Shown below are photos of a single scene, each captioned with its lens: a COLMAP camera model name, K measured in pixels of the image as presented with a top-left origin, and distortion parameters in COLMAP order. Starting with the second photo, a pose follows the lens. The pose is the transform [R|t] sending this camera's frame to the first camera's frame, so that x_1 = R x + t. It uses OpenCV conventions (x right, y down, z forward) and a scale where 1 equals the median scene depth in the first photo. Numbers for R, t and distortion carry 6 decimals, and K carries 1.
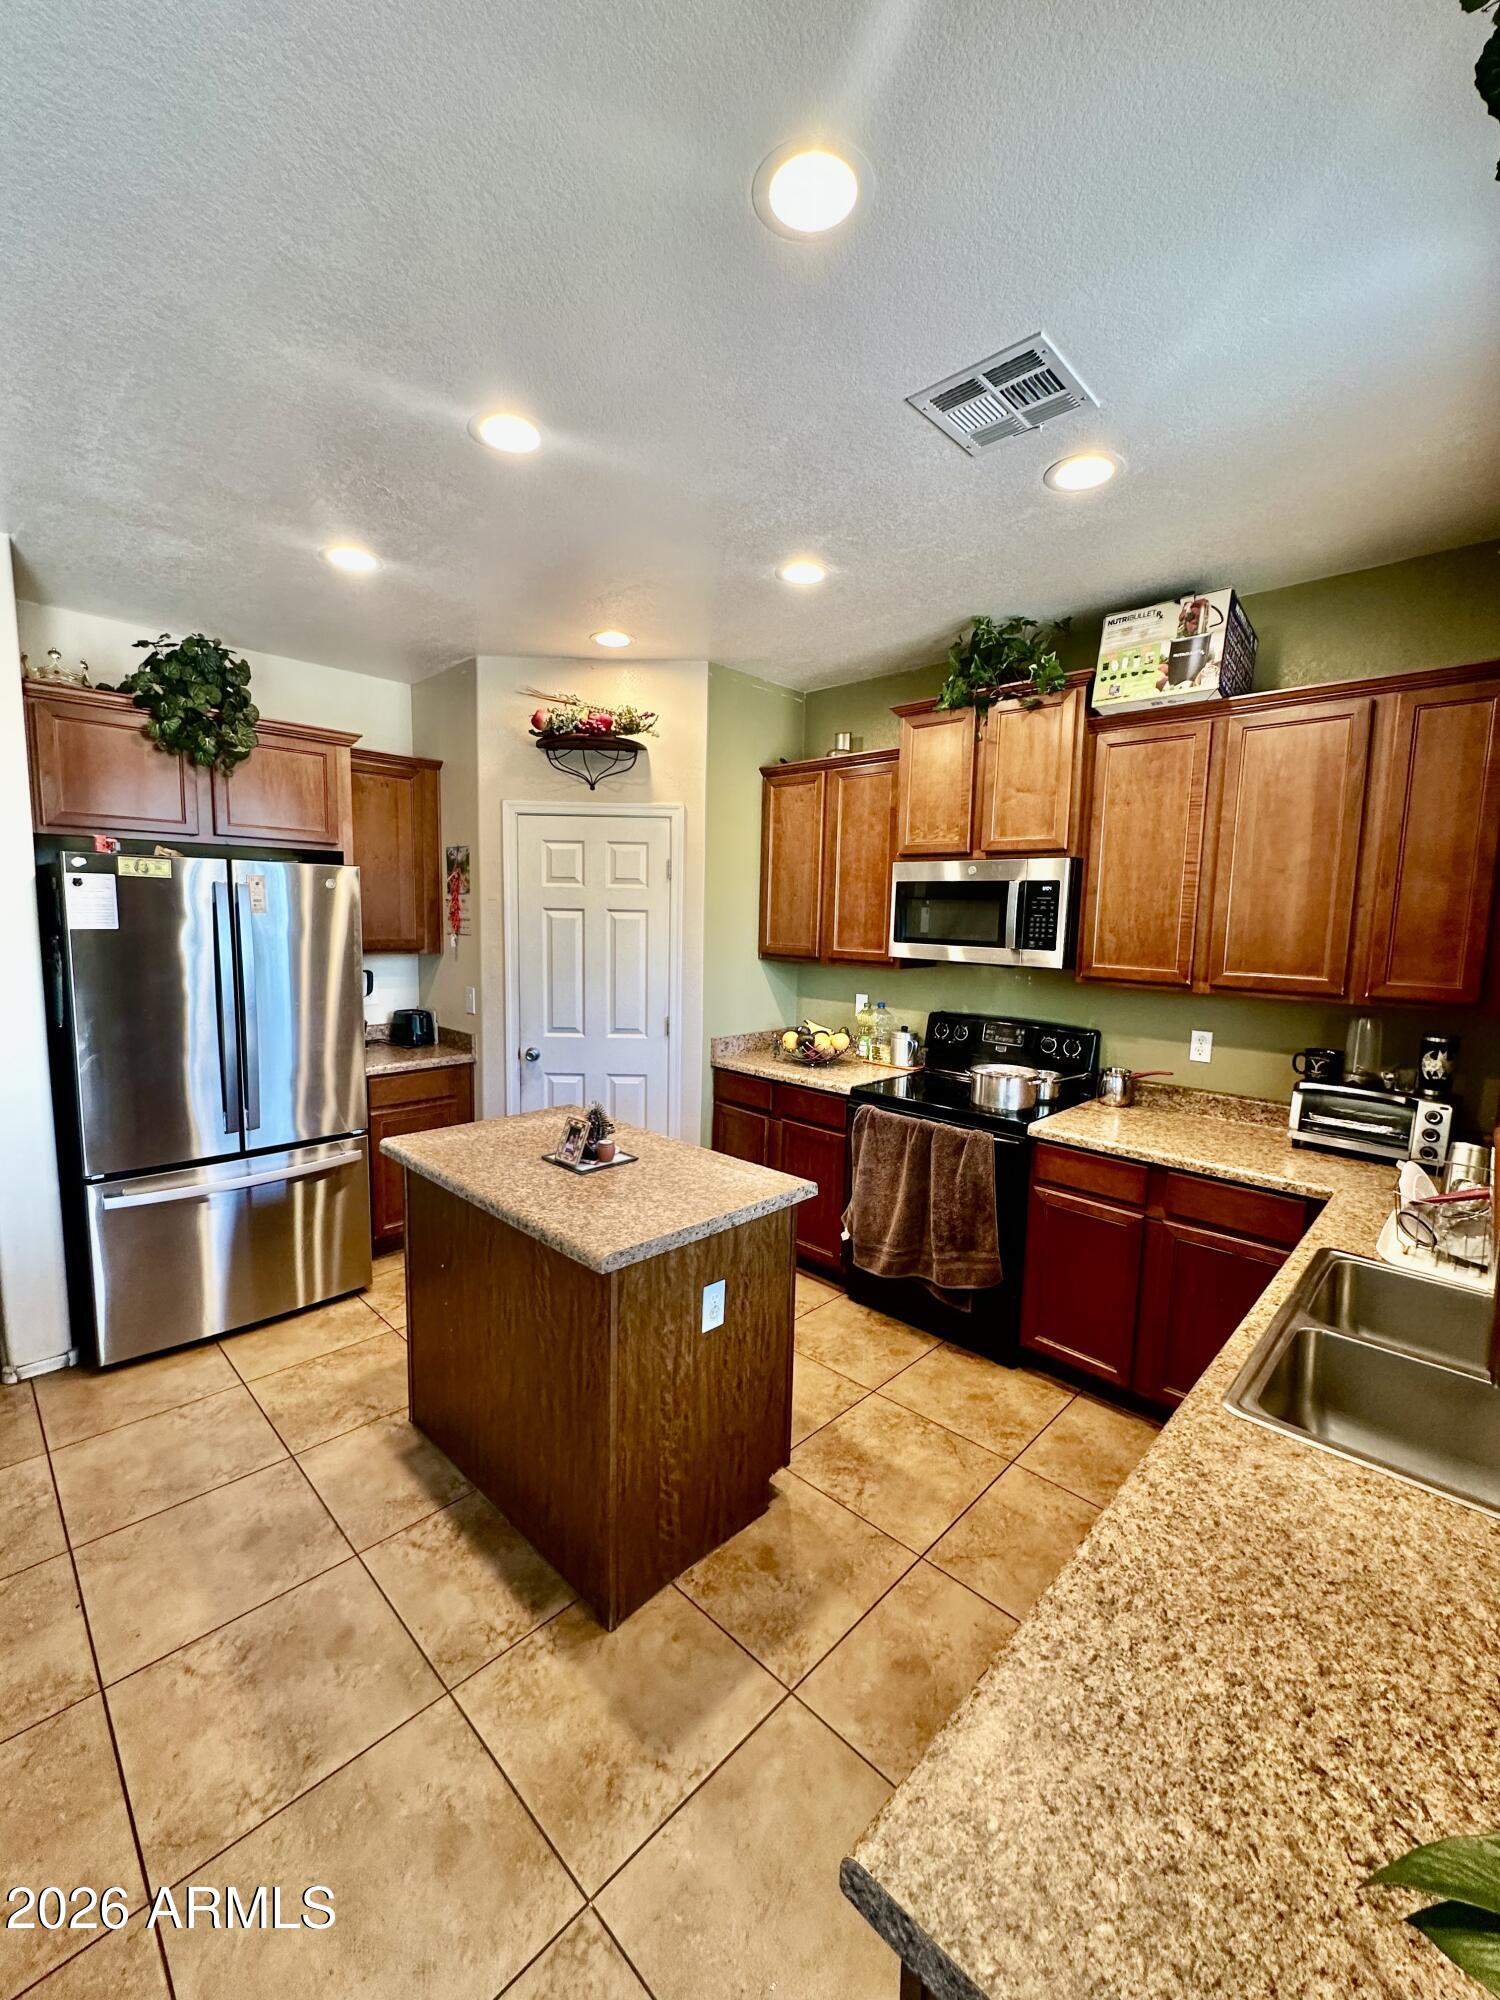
lens RADIAL K [[802.7, 0, 750.3], [0, 802.7, 999.9], [0, 0, 1]] dist [-0.001030, 0.000178]
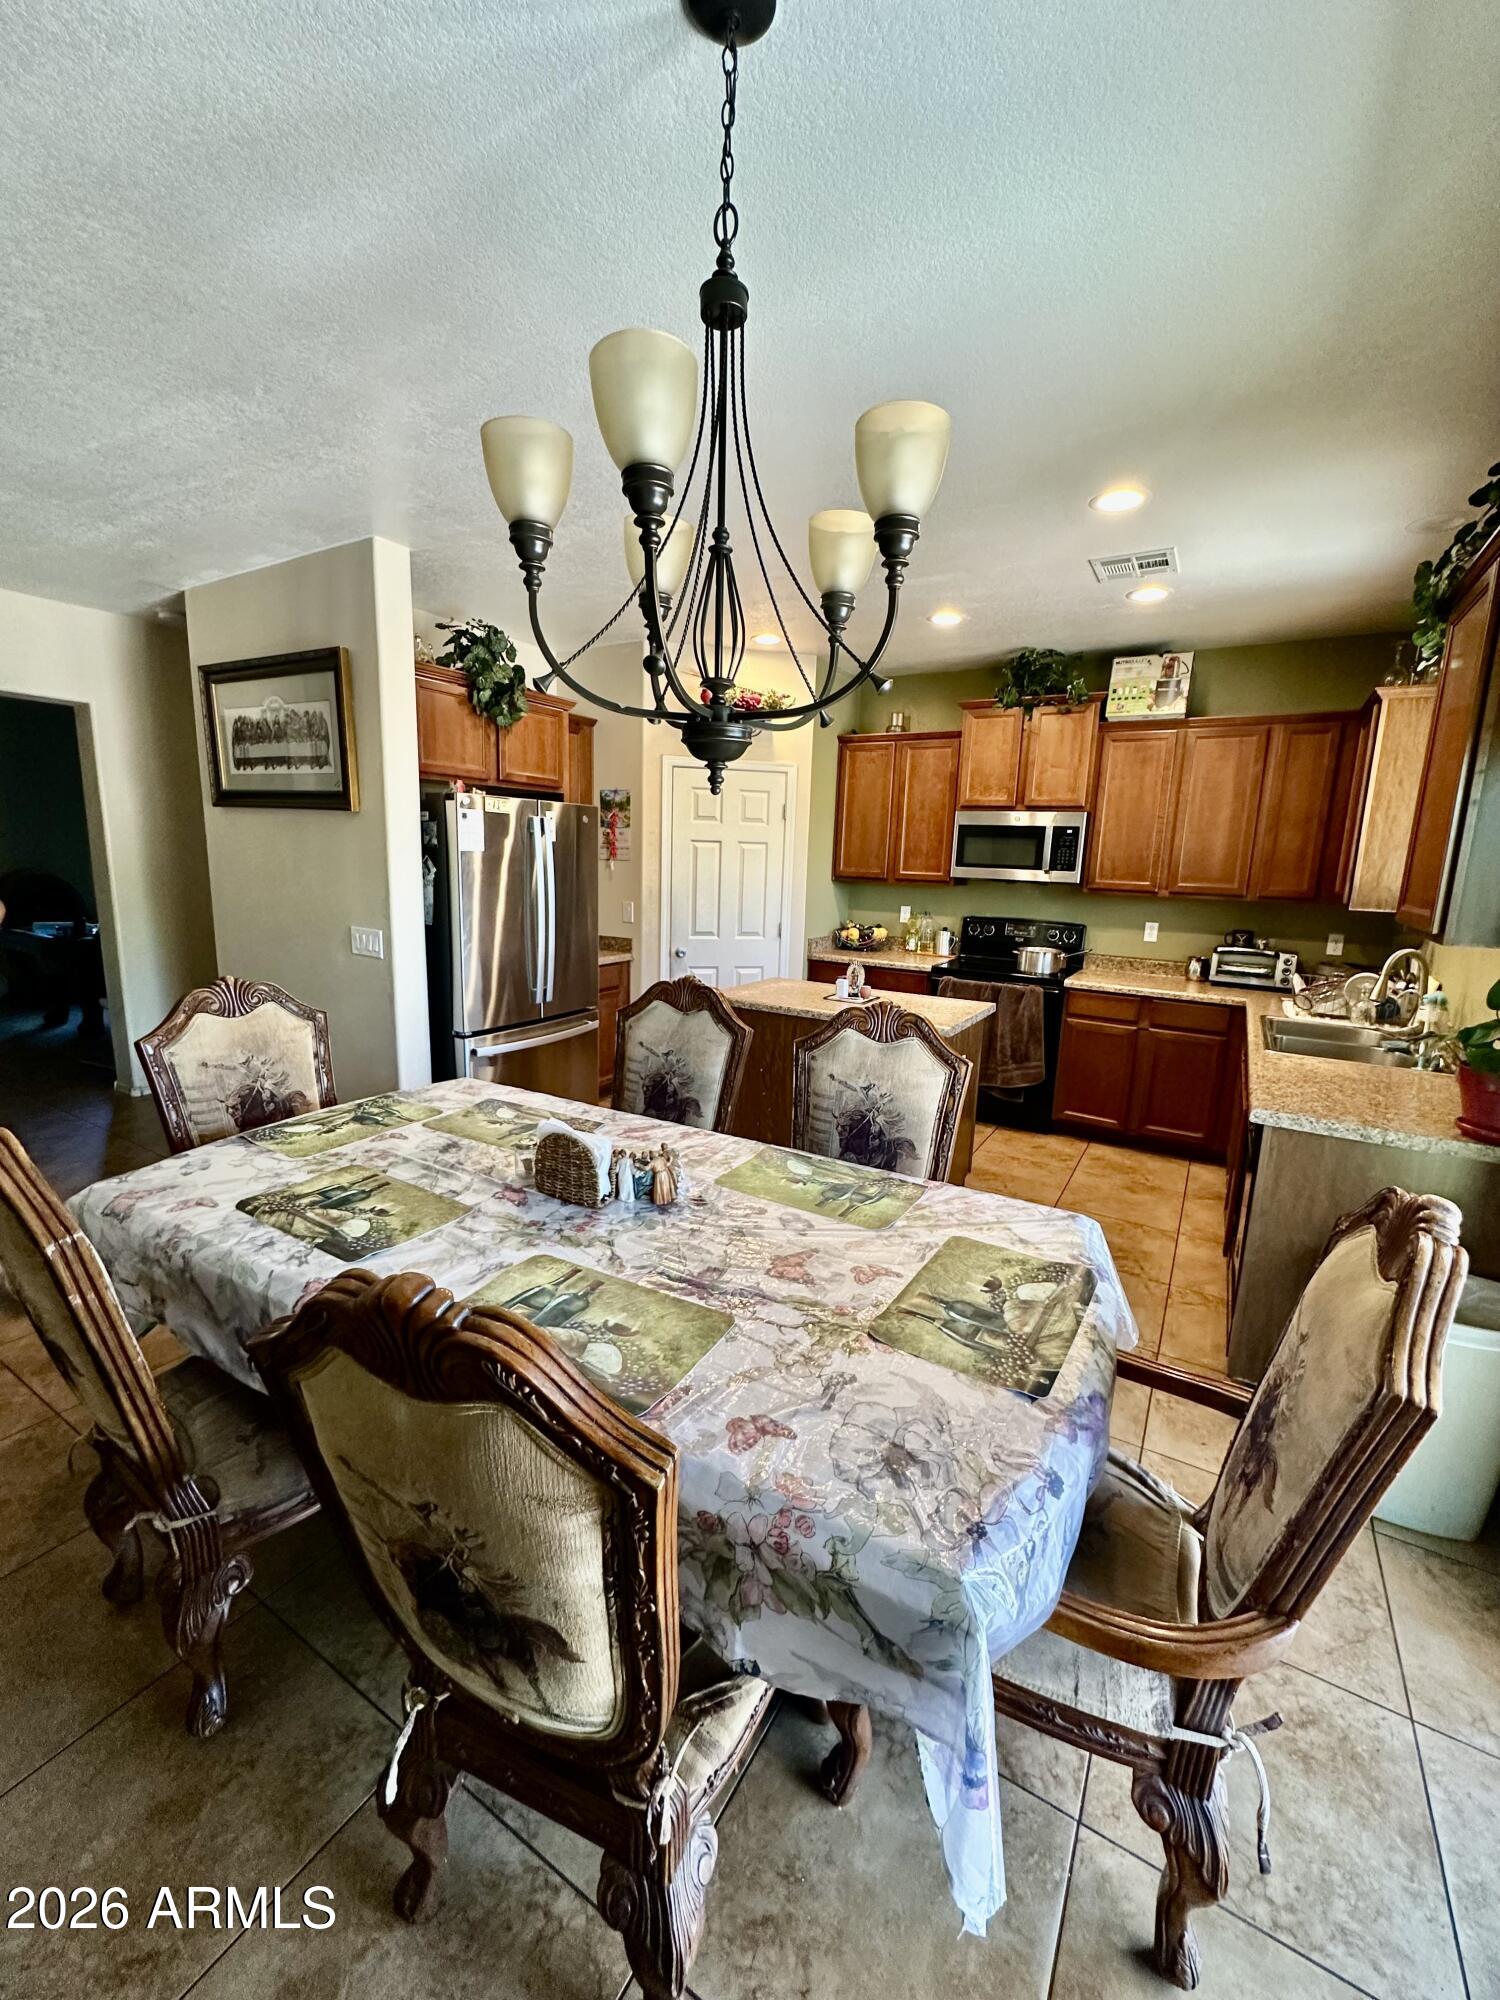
lens RADIAL K [[802.7, 0, 751.2], [0, 802.7, 999.2], [0, 0, 1]] dist [-0.001030, 0.000178]
pose [[0.974281, -0.031272, 0.223157, -0.588915], [0.014399, 0.996940, 0.076839, 0.057460], [-0.224877, -0.071649, 0.971749, -0.399129]]
